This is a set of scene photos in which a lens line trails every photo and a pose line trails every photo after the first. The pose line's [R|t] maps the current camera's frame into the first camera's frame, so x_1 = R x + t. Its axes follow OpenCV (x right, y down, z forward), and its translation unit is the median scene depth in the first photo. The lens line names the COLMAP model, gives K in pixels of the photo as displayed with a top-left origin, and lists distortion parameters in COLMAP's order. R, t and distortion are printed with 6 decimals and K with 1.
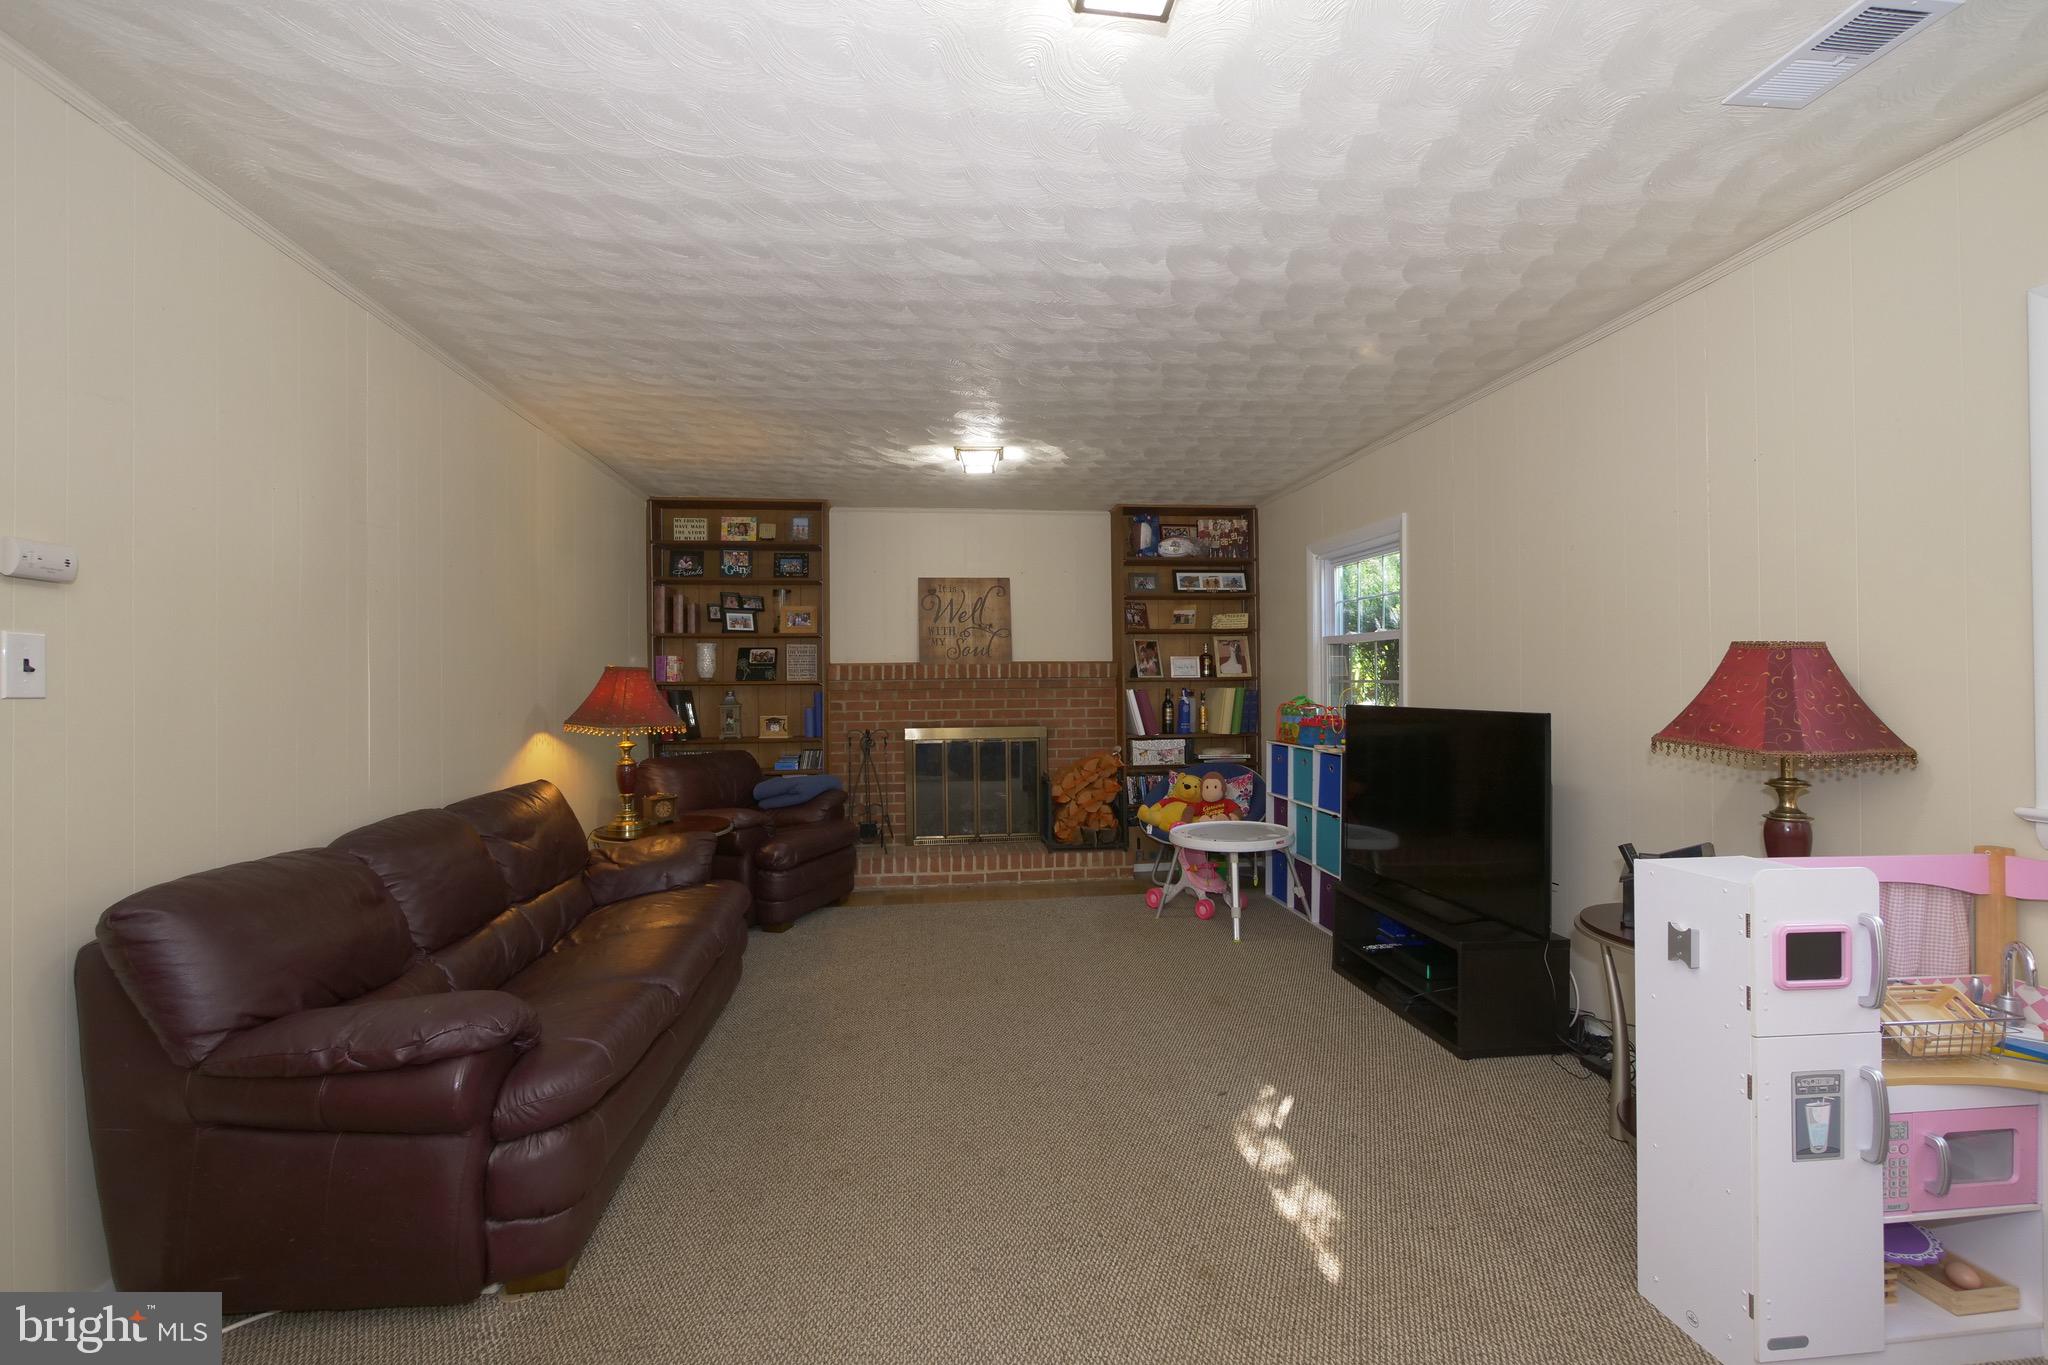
lens RADIAL K [[884.2, 0, 1015.3], [0, 884.2, 674.3], [0, 0, 1]] dist [-0.005617, -0.000063]
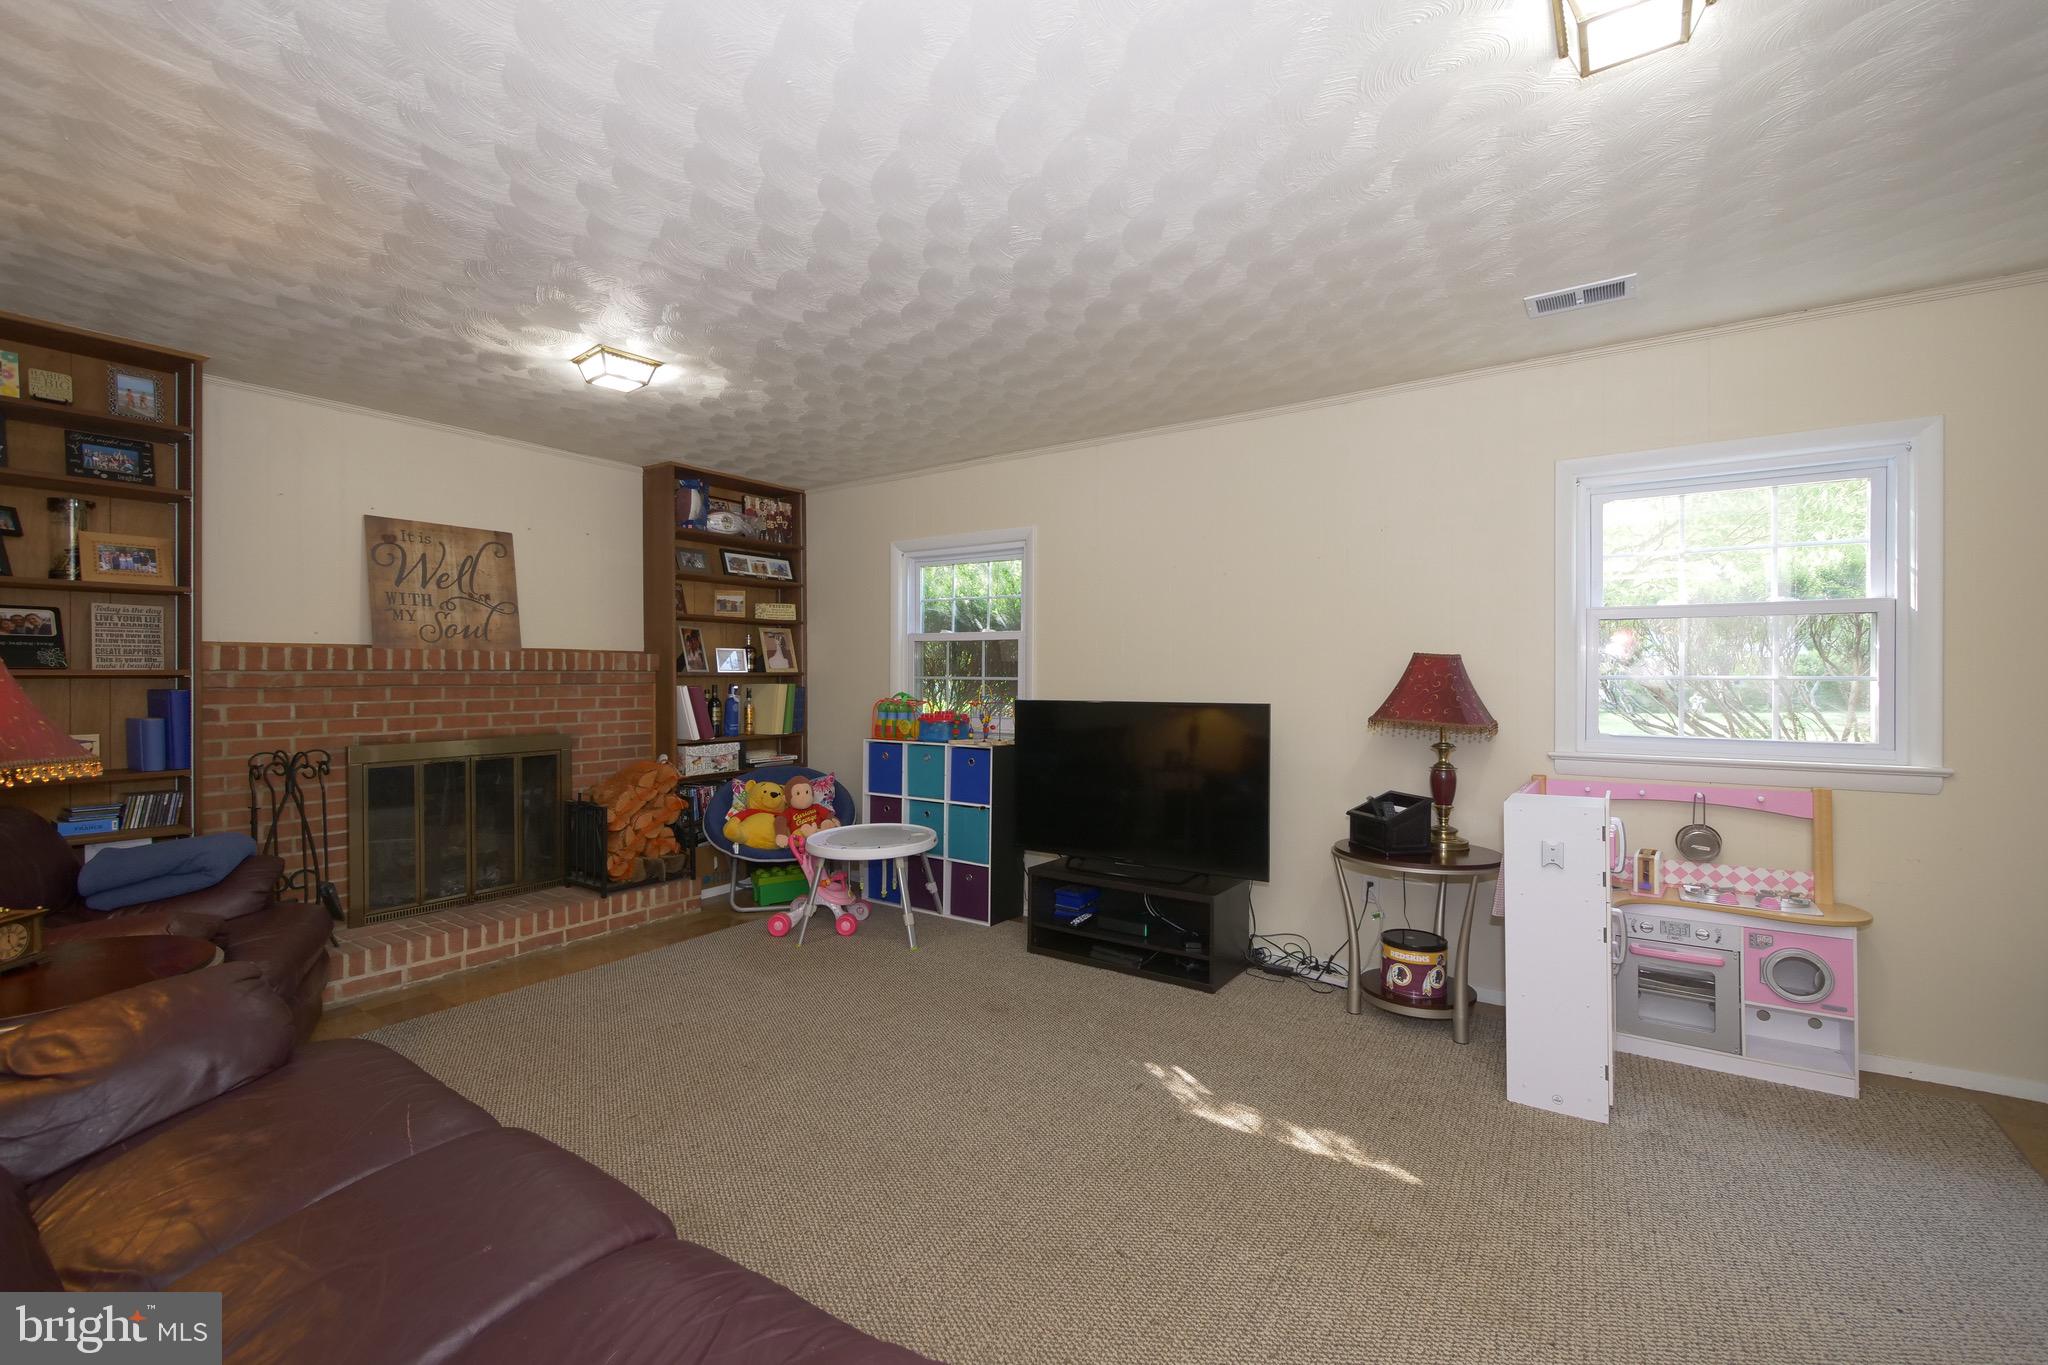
lens RADIAL K [[884.2, 0, 1015.3], [0, 884.2, 674.3], [0, 0, 1]] dist [-0.005617, -0.000063]
pose [[0.649346, 0.009930, 0.760428, -0.299499], [-0.012907, 0.999915, -0.002036, 0.003798], [-0.760383, -0.008493, 0.649419, 0.216417]]
